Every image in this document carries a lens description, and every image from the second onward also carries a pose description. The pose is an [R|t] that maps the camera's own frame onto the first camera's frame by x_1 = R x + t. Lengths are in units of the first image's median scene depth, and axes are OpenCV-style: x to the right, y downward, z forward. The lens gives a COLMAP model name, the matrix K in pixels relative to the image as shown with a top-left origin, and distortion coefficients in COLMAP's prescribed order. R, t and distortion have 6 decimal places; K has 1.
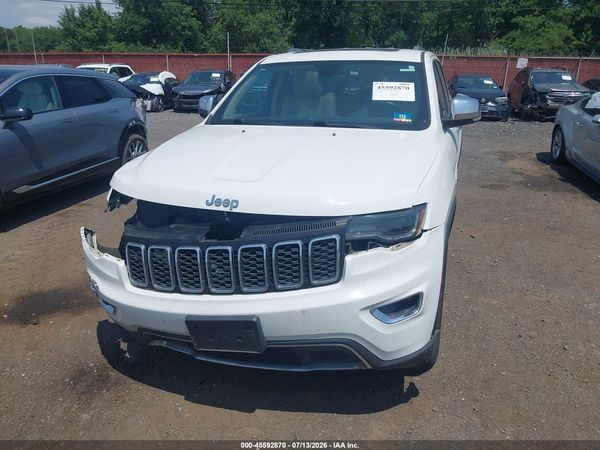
lens RADIAL K [[478.3, 0, 304.0], [0, 478.3, 224.9], [0, 0, 1]] dist [0.017978, -0.019114]
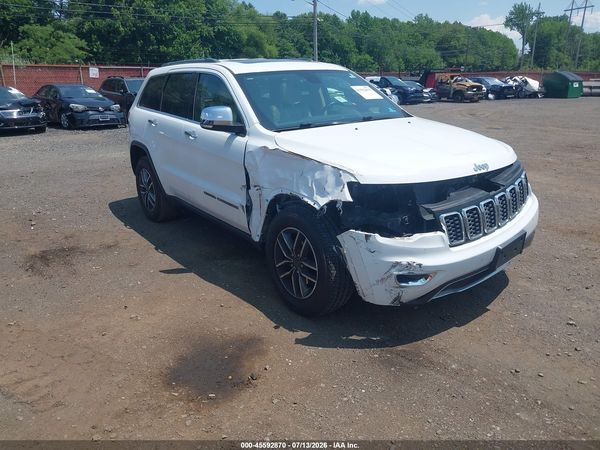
lens RADIAL K [[478.3, 0, 305.0], [0, 478.3, 219.6], [0, 0, 1]] dist [0.017978, -0.019114]
pose [[0.571793, -0.250097, 0.781348, -0.934692], [0.270634, 0.956589, 0.108138, -0.111383], [-0.774474, 0.149627, 0.614656, 0.309853]]
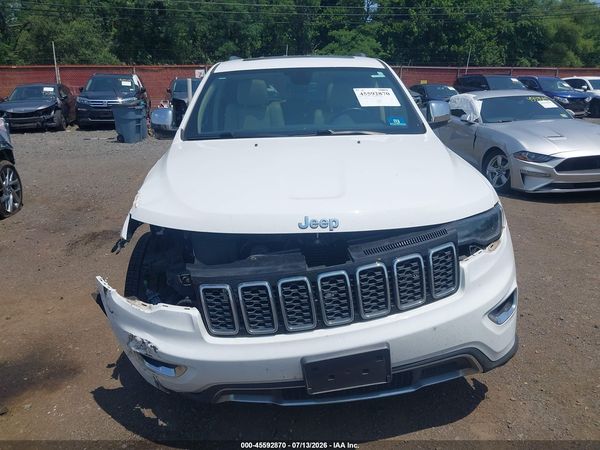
lens RADIAL K [[478.3, 0, 302.6], [0, 478.3, 226.4], [0, 0, 1]] dist [0.017978, -0.019114]
pose [[0.938312, -0.116910, 0.325426, -0.277617], [0.122923, 0.992414, 0.002099, -0.026798], [-0.323203, 0.038033, 0.945565, 0.097254]]
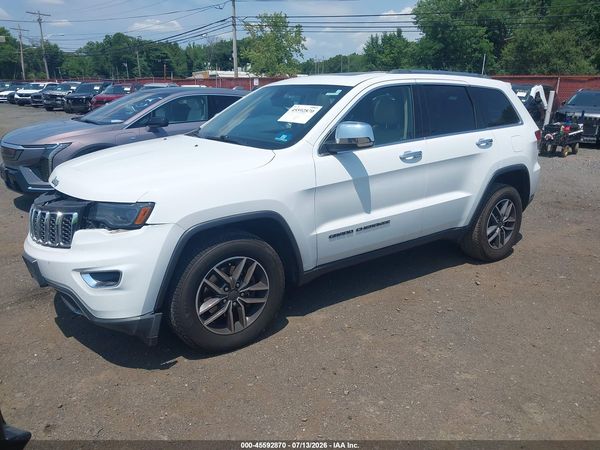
lens RADIAL K [[478.3, 0, 302.6], [0, 478.3, 226.2], [0, 0, 1]] dist [0.017978, -0.019114]
pose [[0.821235, 0.165440, -0.546079, 0.714425], [-0.186781, 0.982260, 0.016690, -0.044459], [0.539152, 0.088290, 0.837568, 0.114652]]
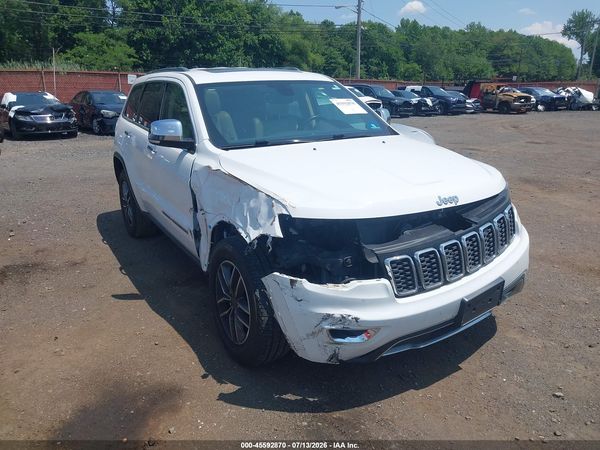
lens RADIAL K [[478.3, 0, 304.9], [0, 478.3, 219.6], [0, 0, 1]] dist [0.017978, -0.019114]
pose [[0.648830, -0.215810, 0.729689, -0.732019], [0.243116, 0.967471, 0.069960, -0.097137], [-0.721051, 0.132007, 0.680191, 0.254605]]
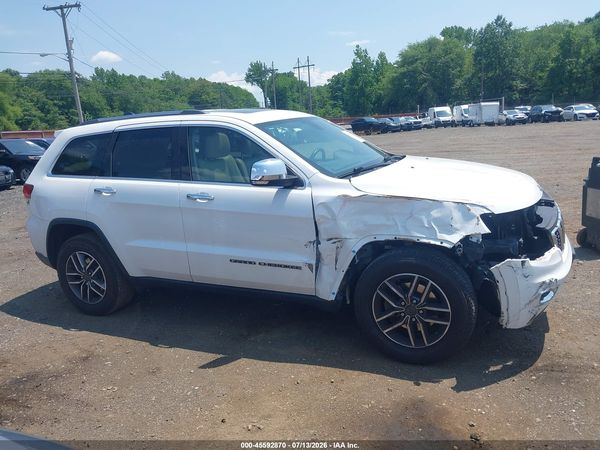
lens RADIAL K [[478.3, 0, 303.4], [0, 478.3, 225.3], [0, 0, 1]] dist [0.017978, -0.019114]
pose [[0.115934, -0.230367, 0.966173, -1.067648], [0.374819, 0.910960, 0.172227, -0.292276], [-0.919821, 0.342173, 0.191957, 0.838921]]
